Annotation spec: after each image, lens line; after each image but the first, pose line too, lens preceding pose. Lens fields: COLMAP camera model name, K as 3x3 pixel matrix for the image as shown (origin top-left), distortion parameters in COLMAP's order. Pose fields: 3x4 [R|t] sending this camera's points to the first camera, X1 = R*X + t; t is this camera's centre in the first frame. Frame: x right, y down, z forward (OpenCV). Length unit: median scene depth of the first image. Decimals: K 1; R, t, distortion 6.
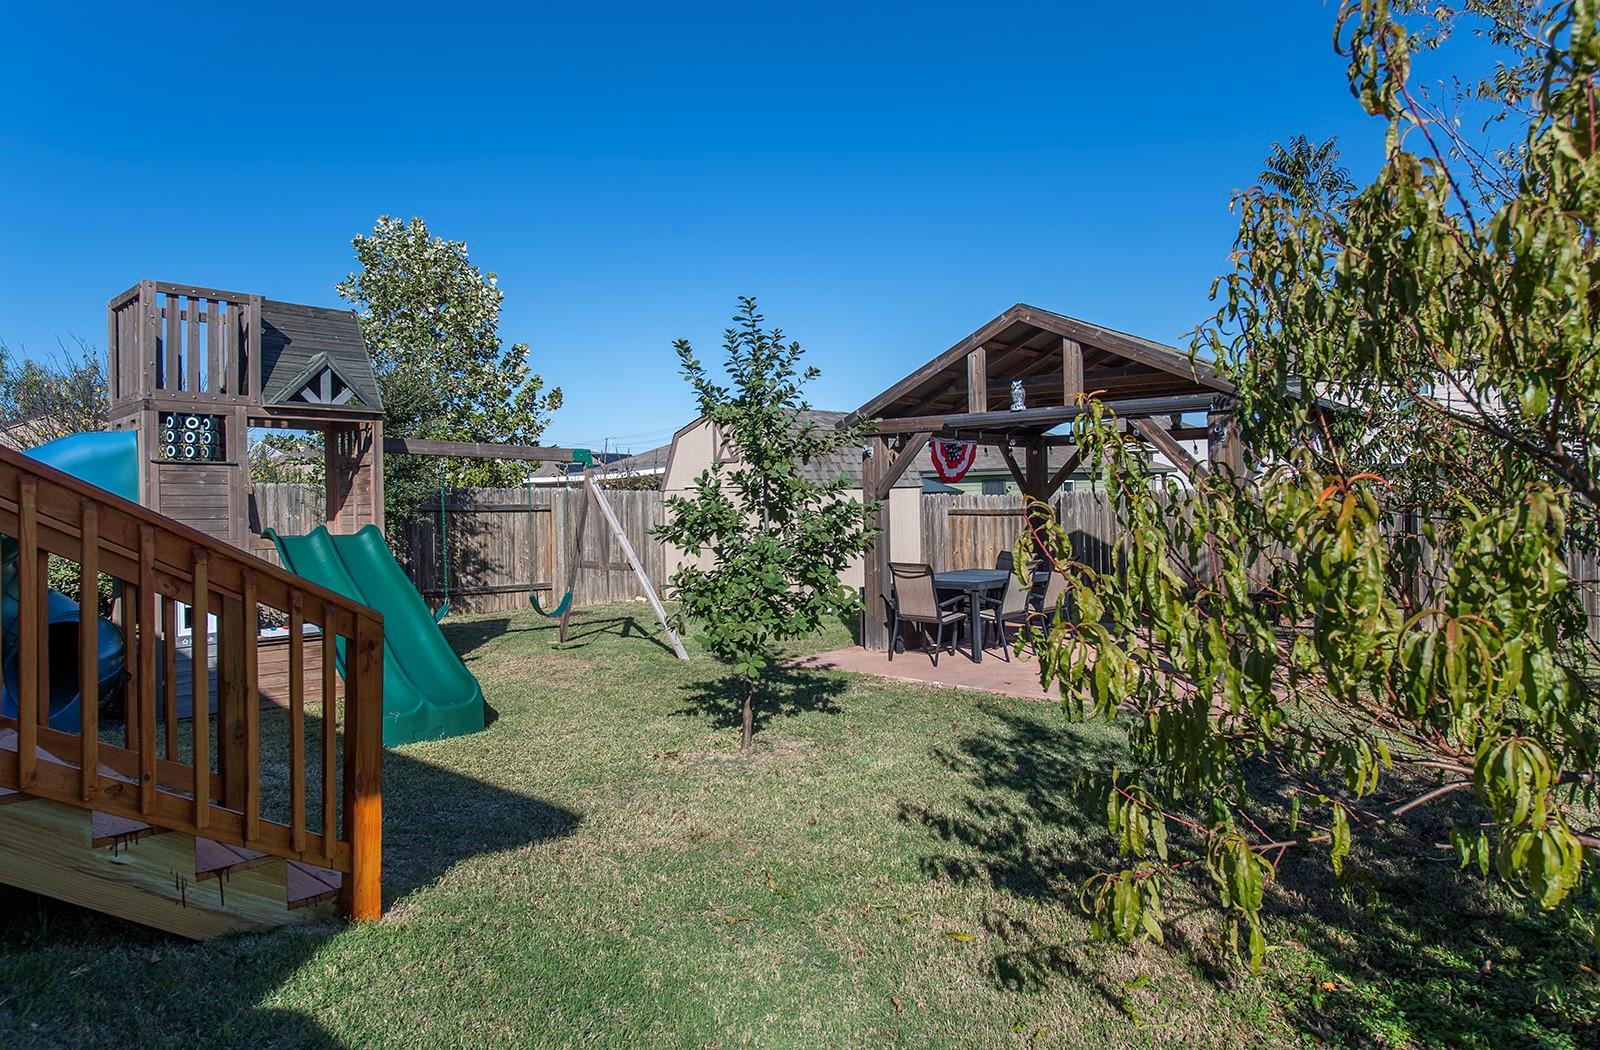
lens RADIAL K [[1051.2, 0, 815.6], [0, 1051.2, 504.2], [0, 0, 1]] dist [0.001291, 0.001377]
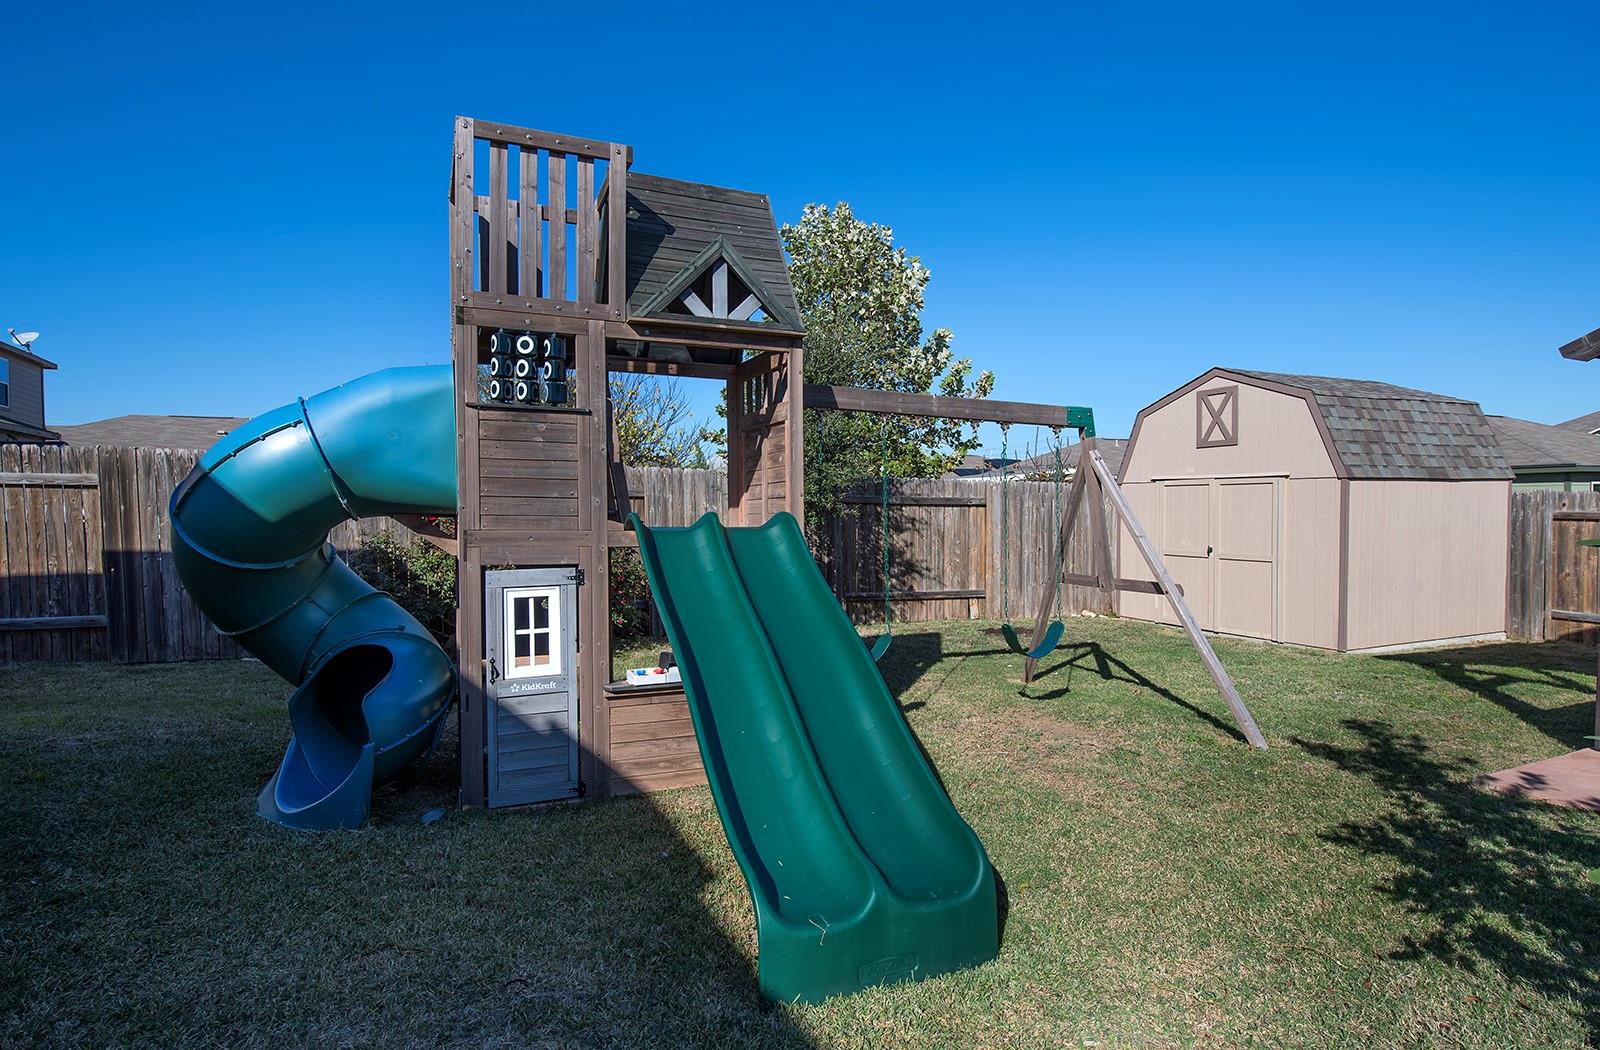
lens RADIAL K [[859.0, 0, 802.3], [0, 859.0, 535.2], [0, 0, 1]] dist [-0.001442, -0.001186]
pose [[0.923405, 0.026870, -0.382886, -0.165420], [-0.015068, 0.999315, 0.033790, 0.011940], [0.383531, -0.025432, 0.923178, 0.406846]]
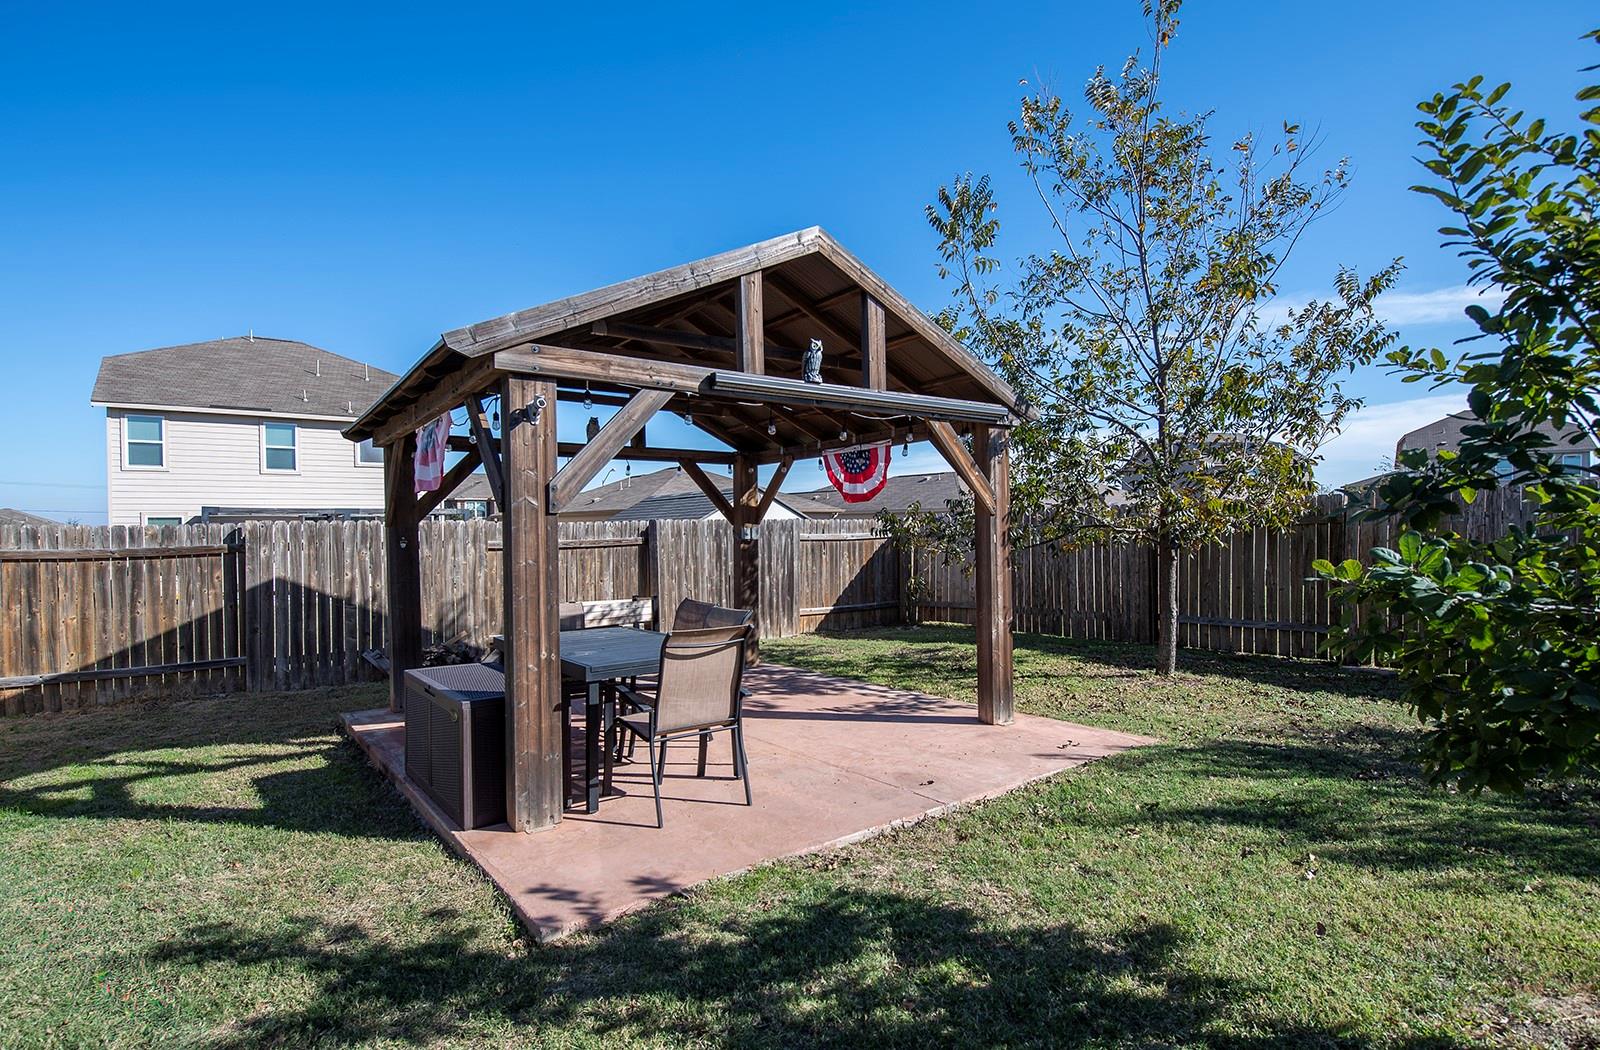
lens RADIAL K [[794.5, 0, 723.6], [0, 794.5, 532.2], [0, 0, 1]] dist [-0.012968, -0.000326]
pose [[0.205891, 0.014506, 0.978467, -0.263024], [0.017862, 0.999668, -0.018579, 0.012883], [-0.978412, 0.021302, 0.205563, 0.785076]]
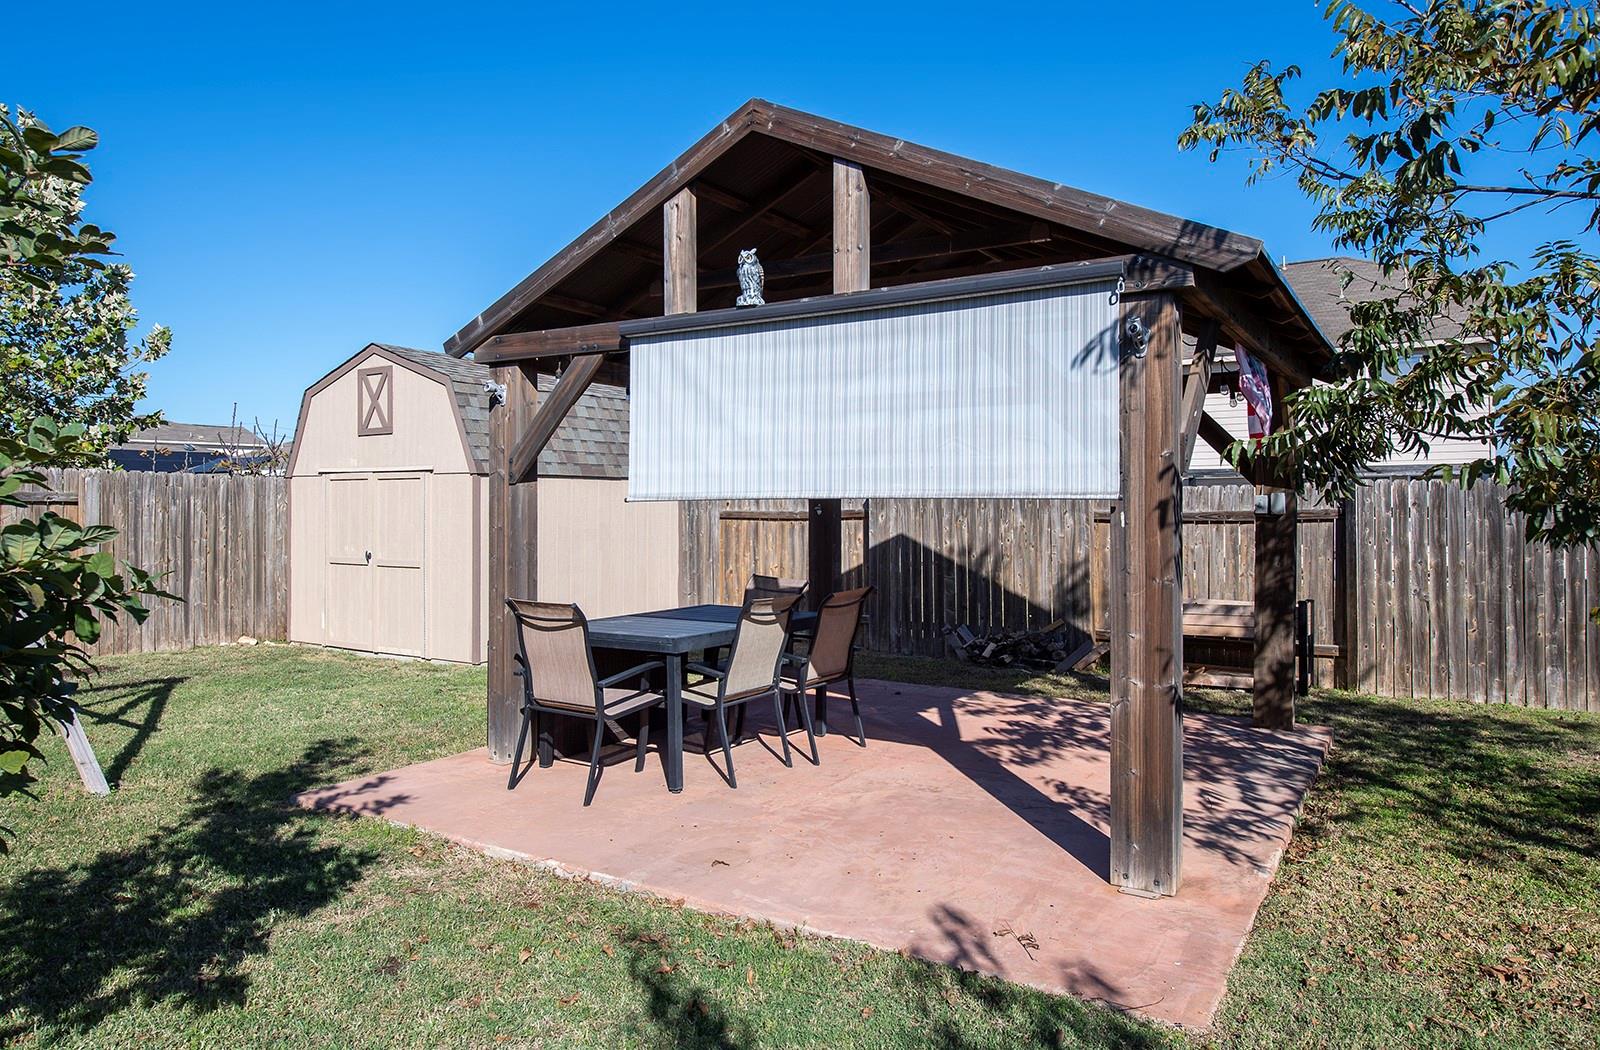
lens RADIAL K [[1051.2, 0, 856.5], [0, 1051.2, 506.5], [0, 0, 1]] dist [0.001291, 0.001377]
pose [[0.983249, 0.015404, 0.181615, 0.125060], [-0.013797, 0.999854, -0.010108, 0.010918], [-0.181744, 0.007433, 0.983318, 0.399014]]
